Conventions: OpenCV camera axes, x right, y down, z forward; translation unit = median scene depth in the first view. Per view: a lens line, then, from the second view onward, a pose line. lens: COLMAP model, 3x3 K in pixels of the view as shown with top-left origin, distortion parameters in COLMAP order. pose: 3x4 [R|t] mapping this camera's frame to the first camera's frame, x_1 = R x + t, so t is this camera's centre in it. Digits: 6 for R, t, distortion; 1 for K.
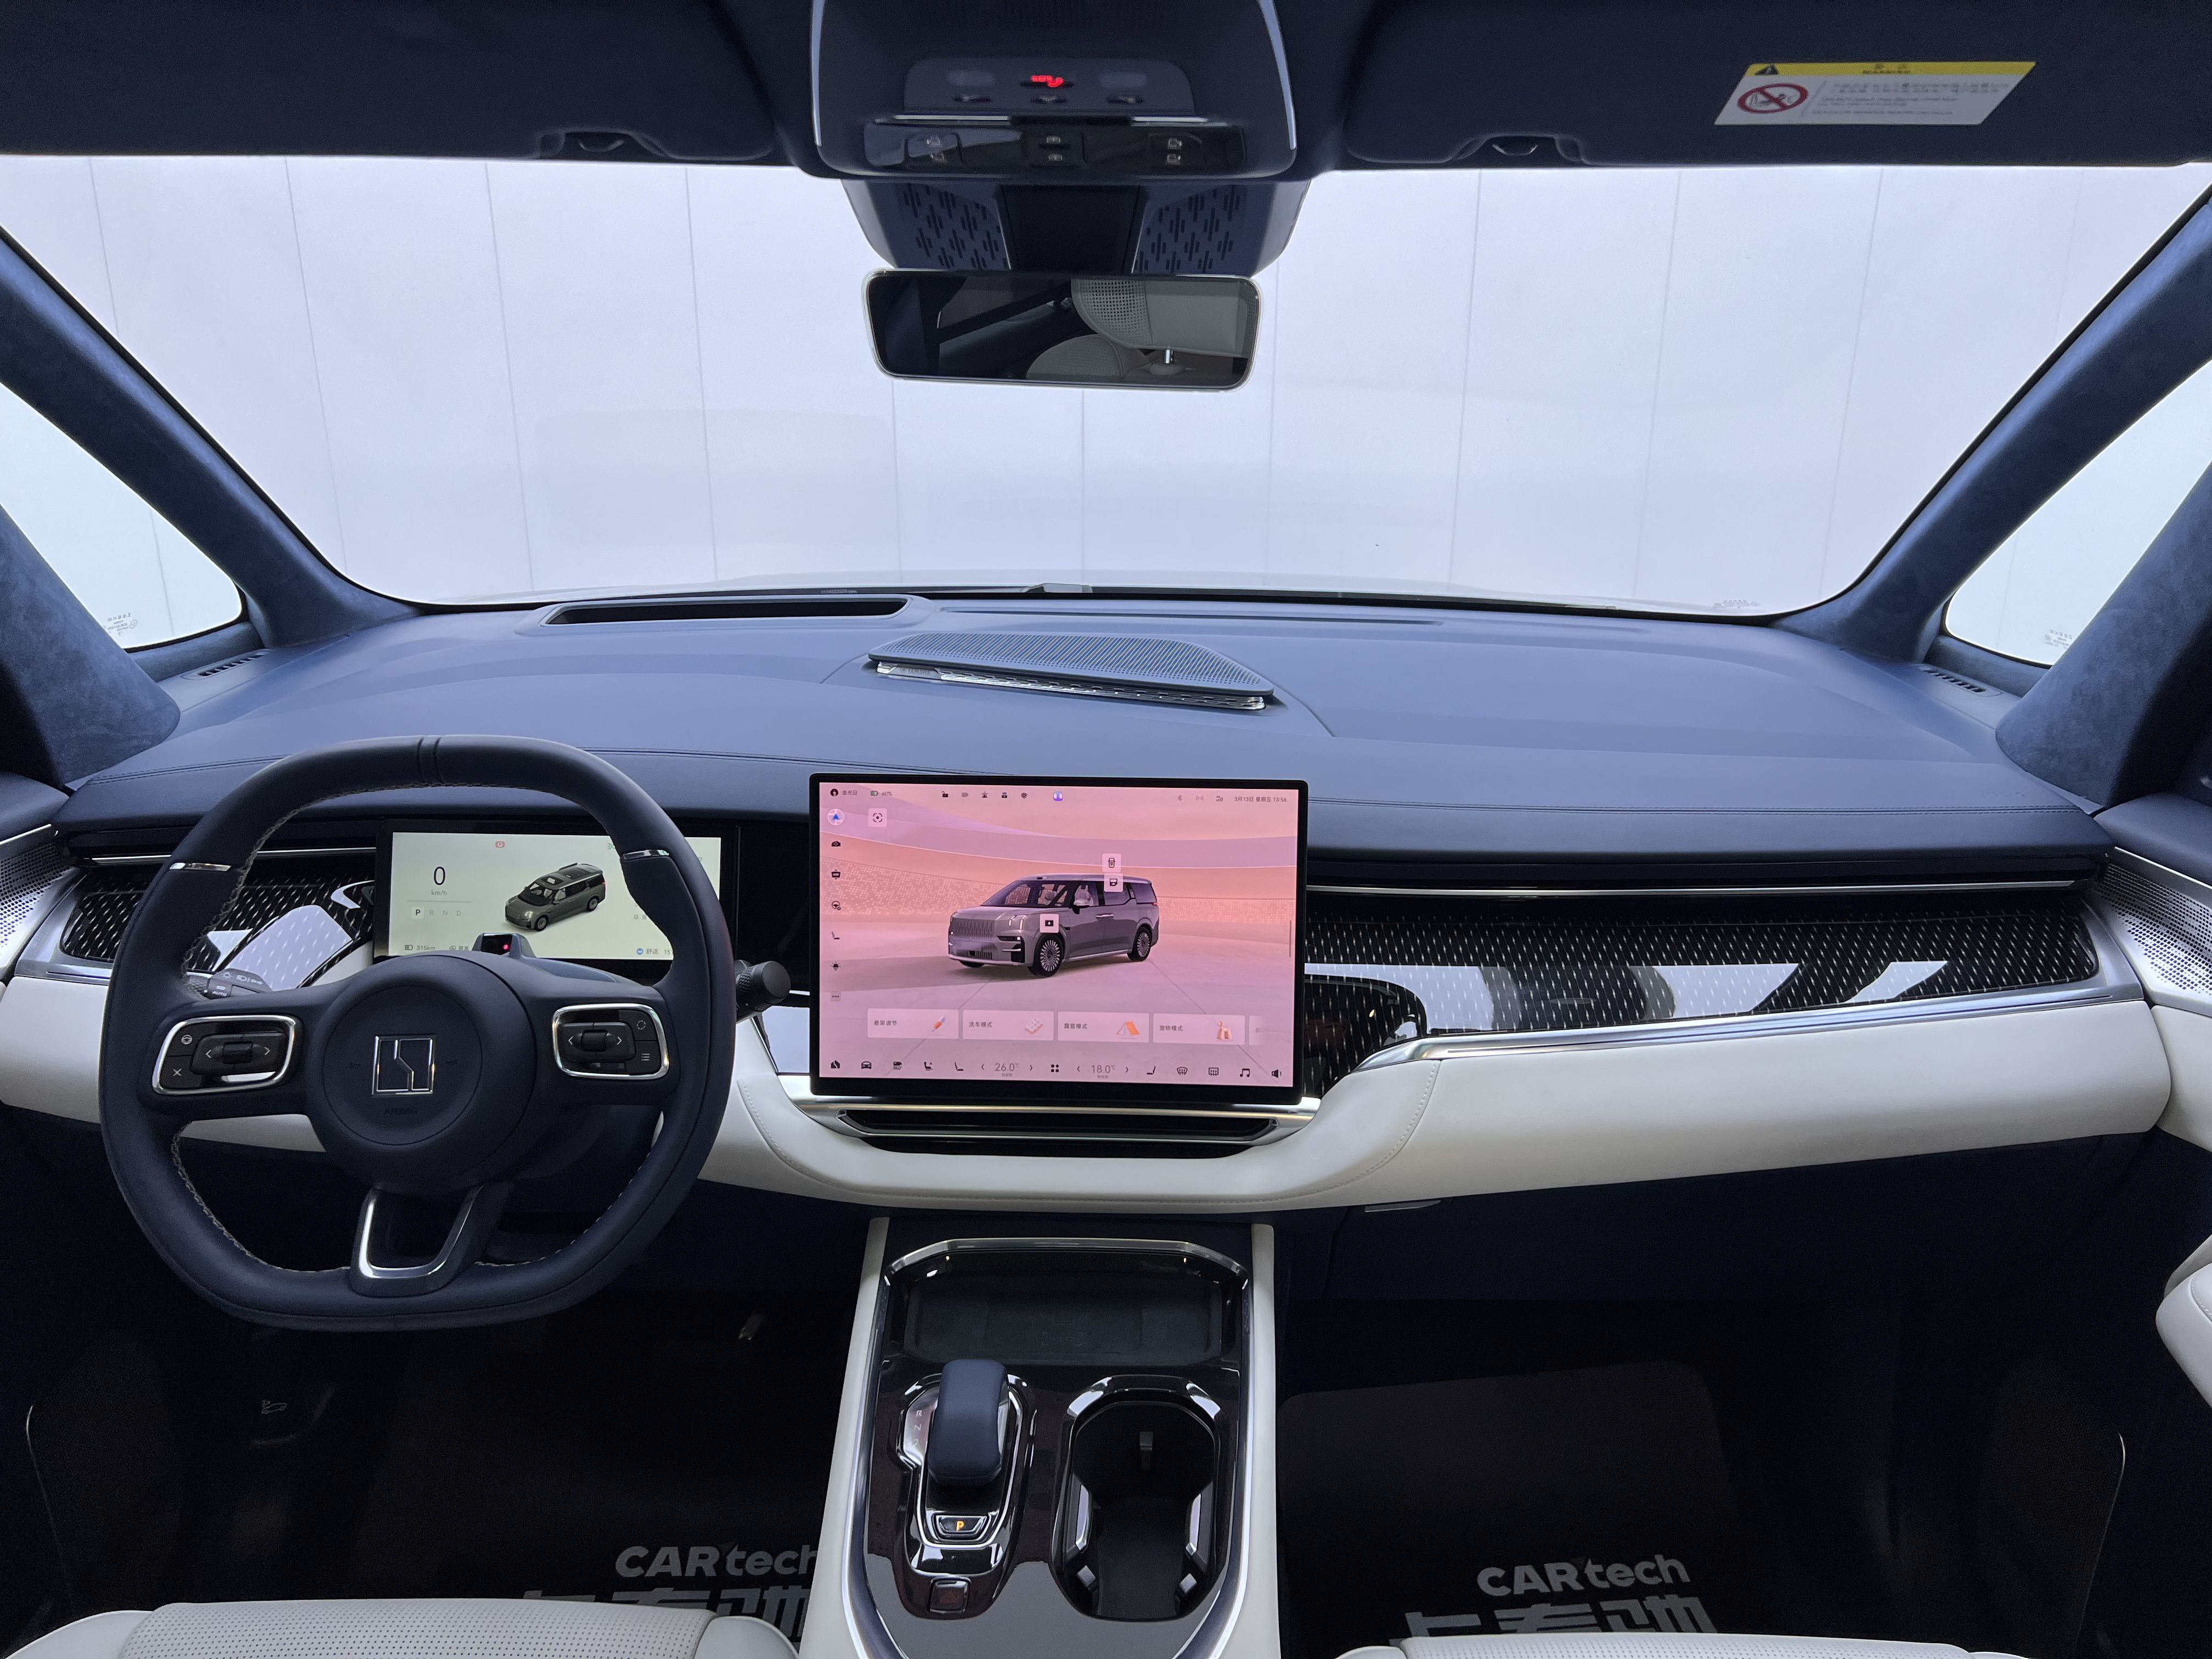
lens RADIAL K [[1630.3, 0, 1106.0], [0, 1630.3, 829.5], [0, 0, 1]] dist [0.086969, -0.113955]
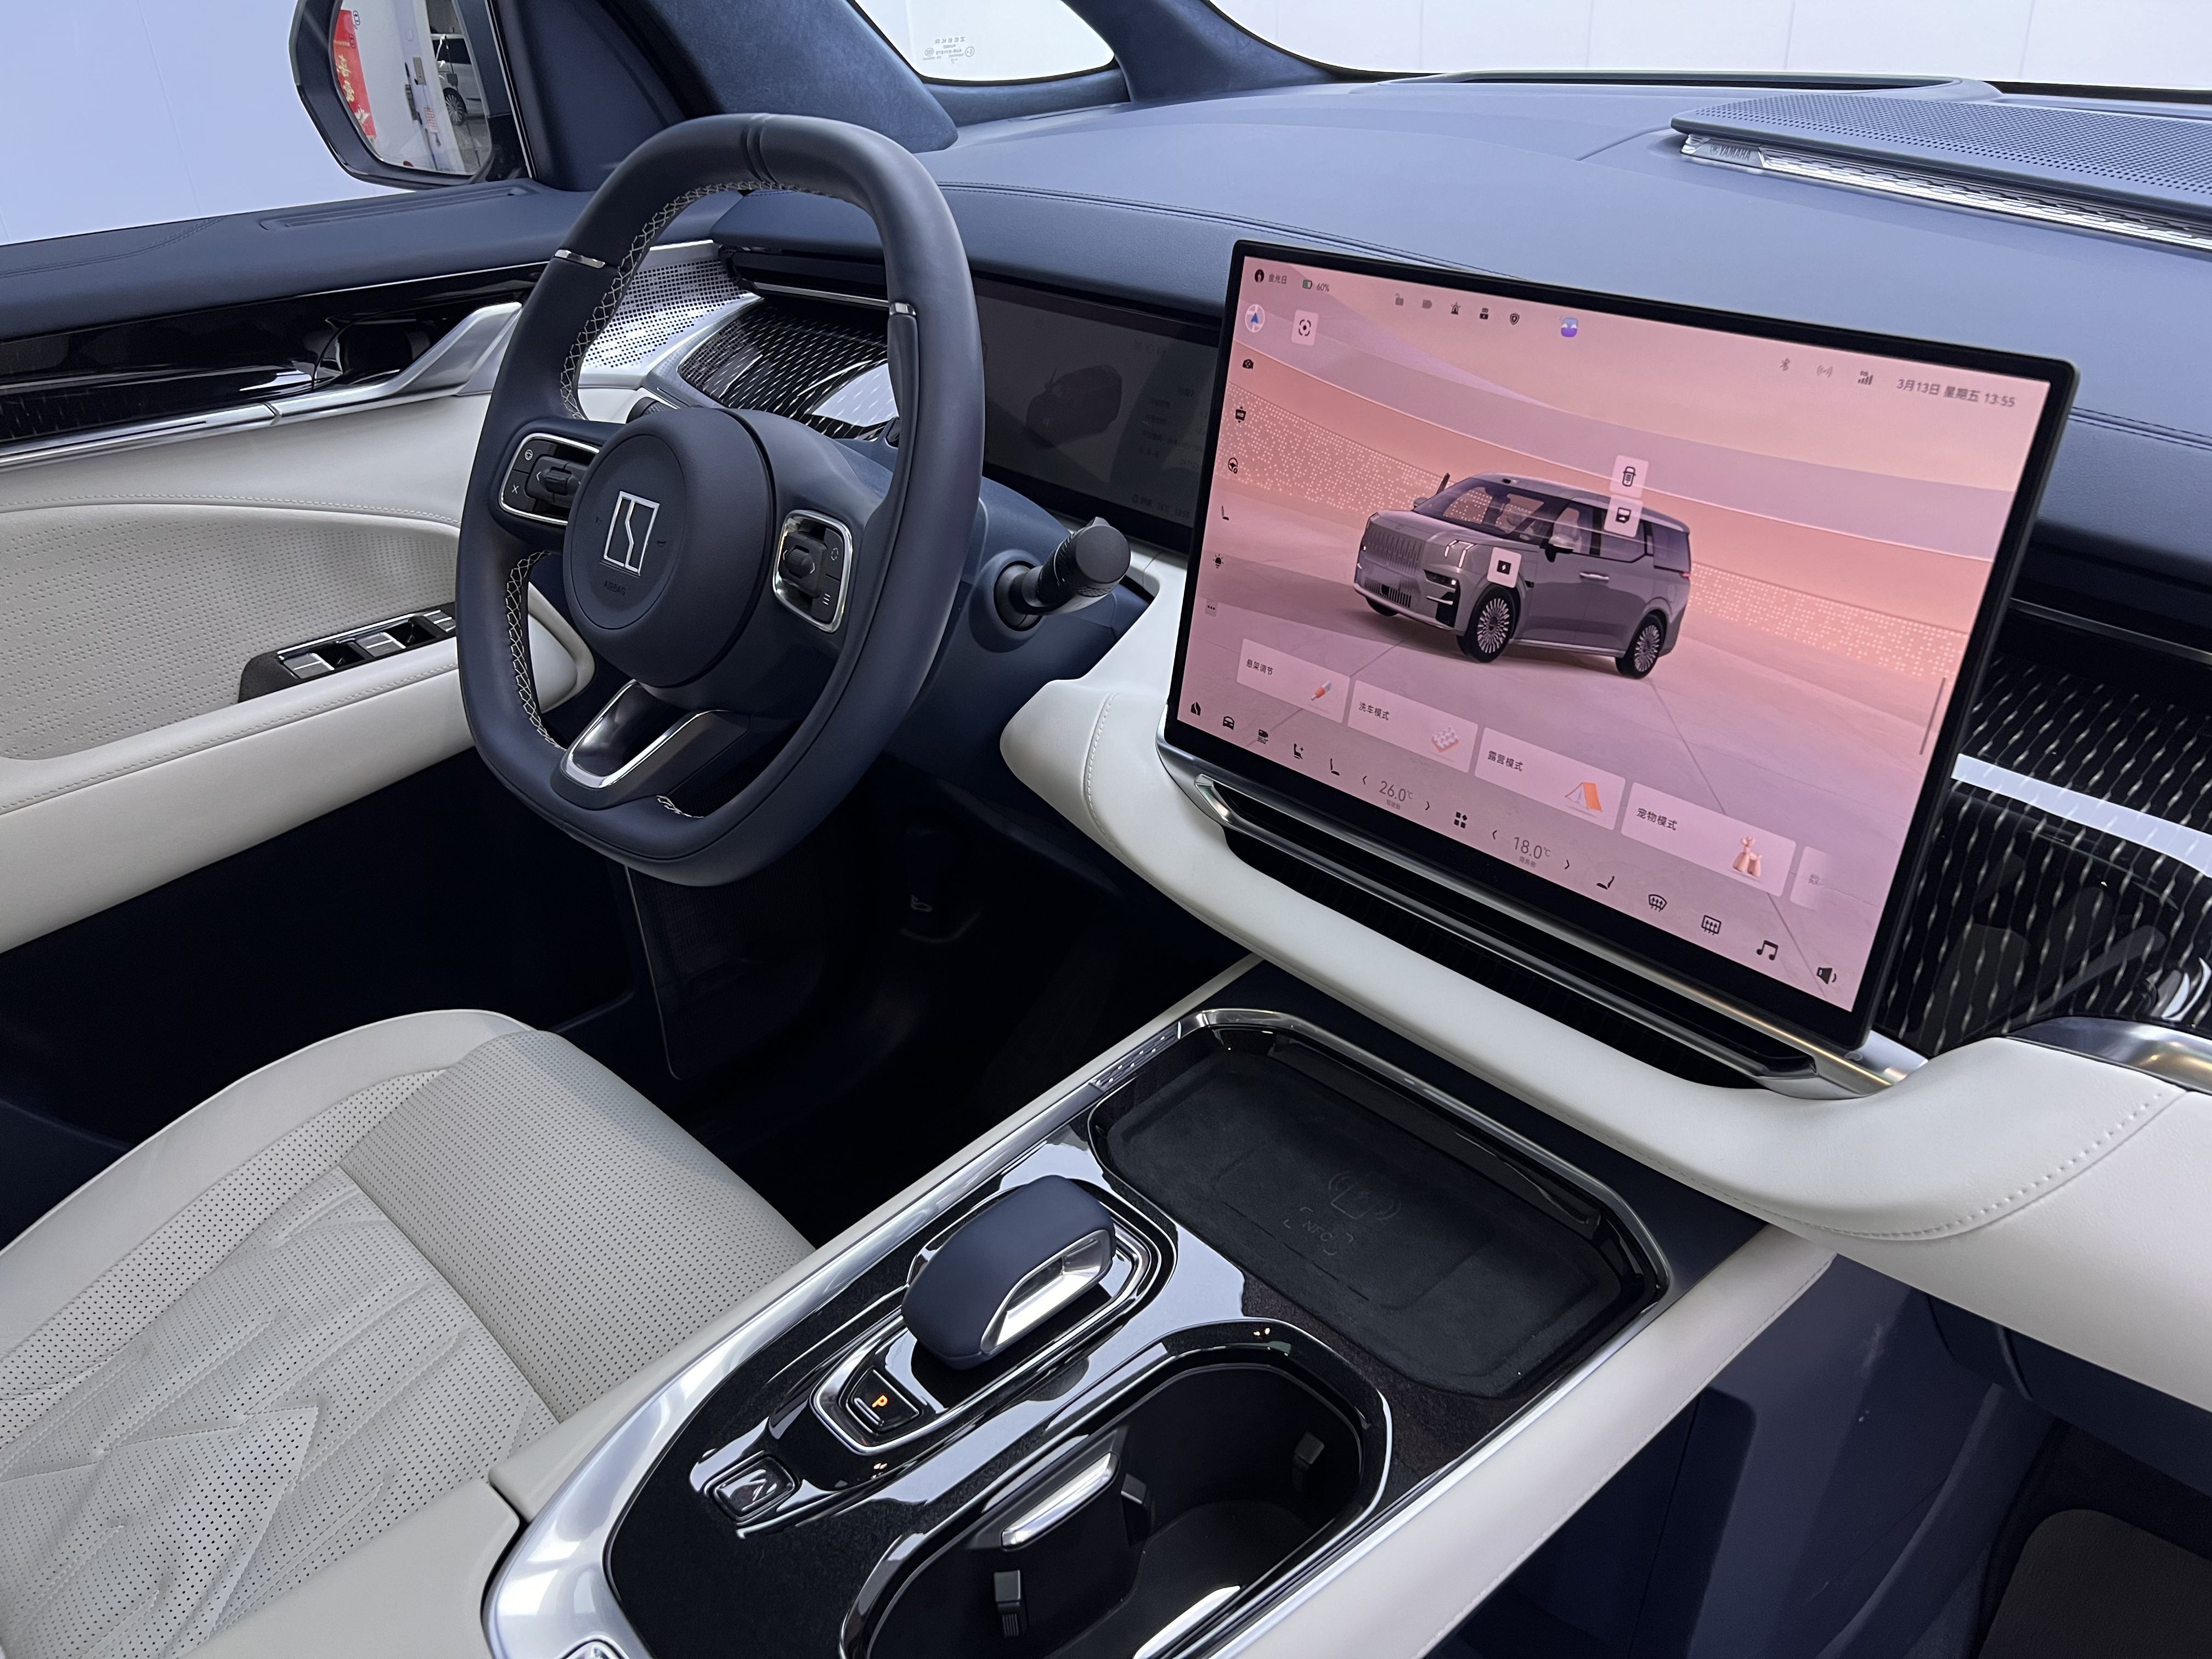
lens RADIAL K [[1650.8, 0, 1130.1], [0, 1650.8, 827.1], [0, 0, 1]] dist [0.100268, -0.270561]
pose [[0.690423, 0.323955, -0.646815, 0.267508], [-0.177006, 0.942598, 0.283157, 0.003927], [0.701416, -0.081008, 0.708134, 0.507526]]
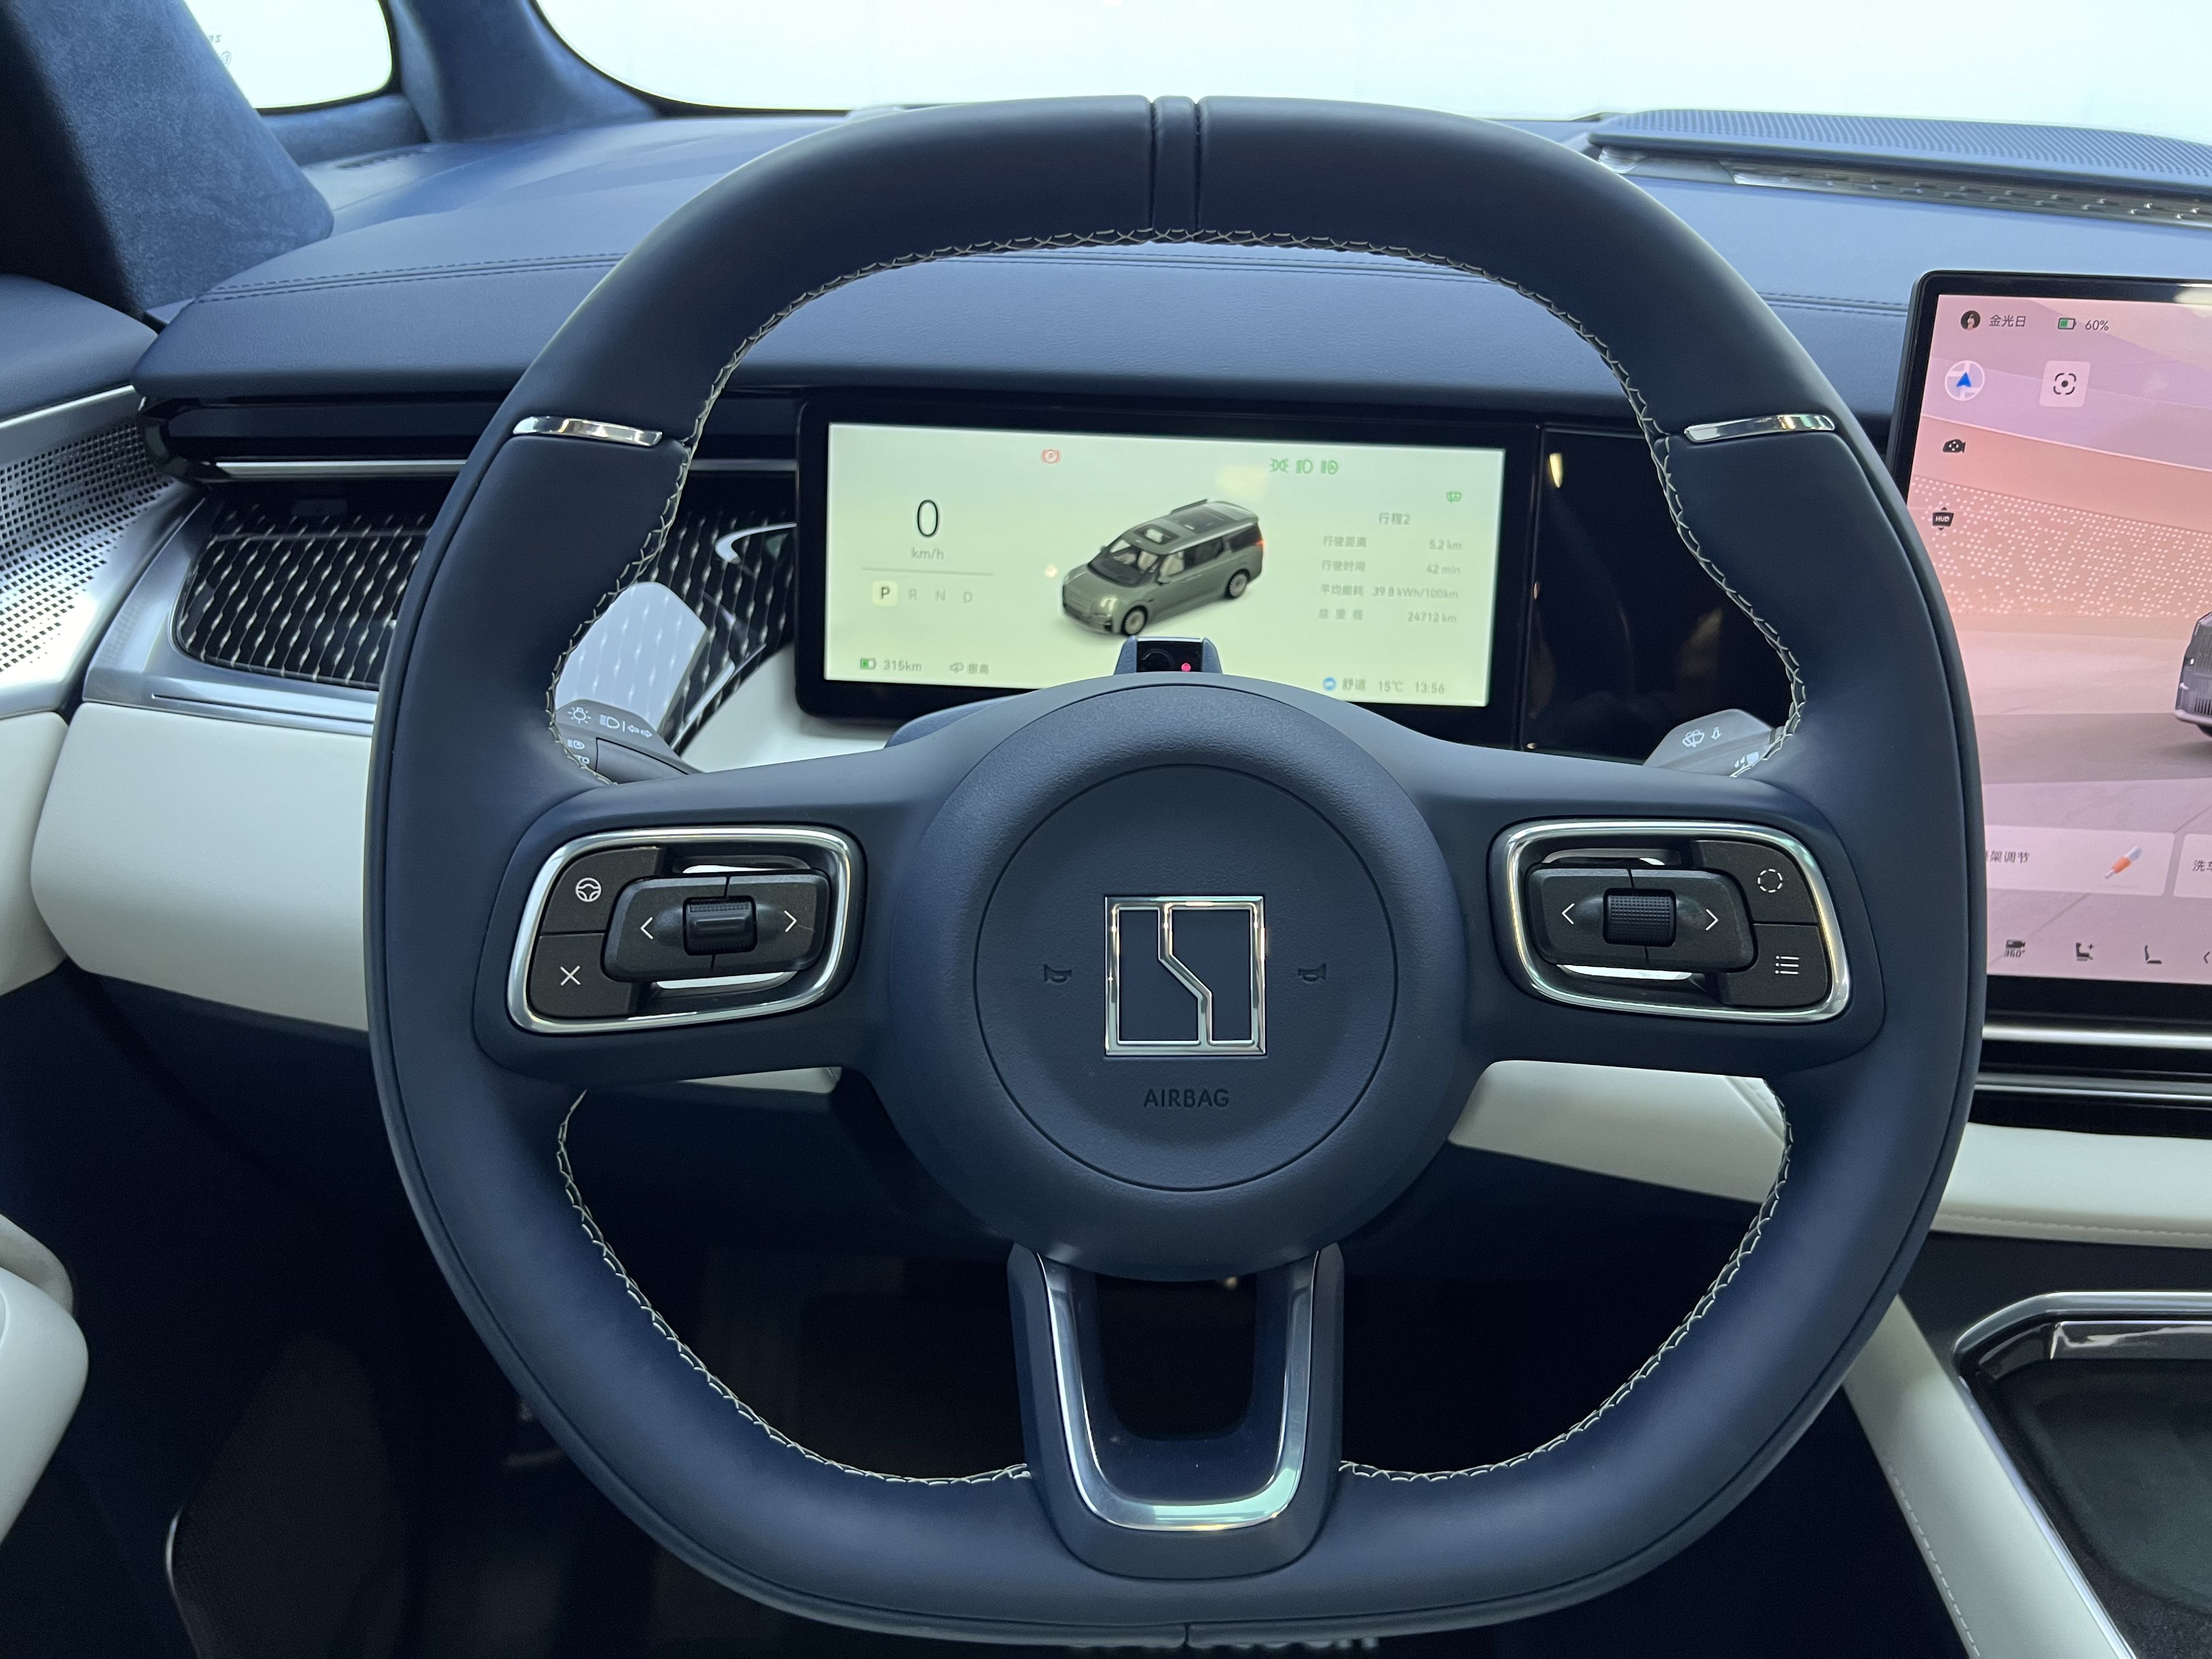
lens RADIAL K [[1630.3, 0, 1106.0], [0, 1630.3, 829.5], [0, 0, 1]] dist [0.086969, -0.113955]
pose [[0.999720, 0.023495, 0.002733, -0.385770], [-0.023625, 0.986199, 0.163873, 0.042049], [0.001155, -0.163891, 0.986478, 0.553705]]
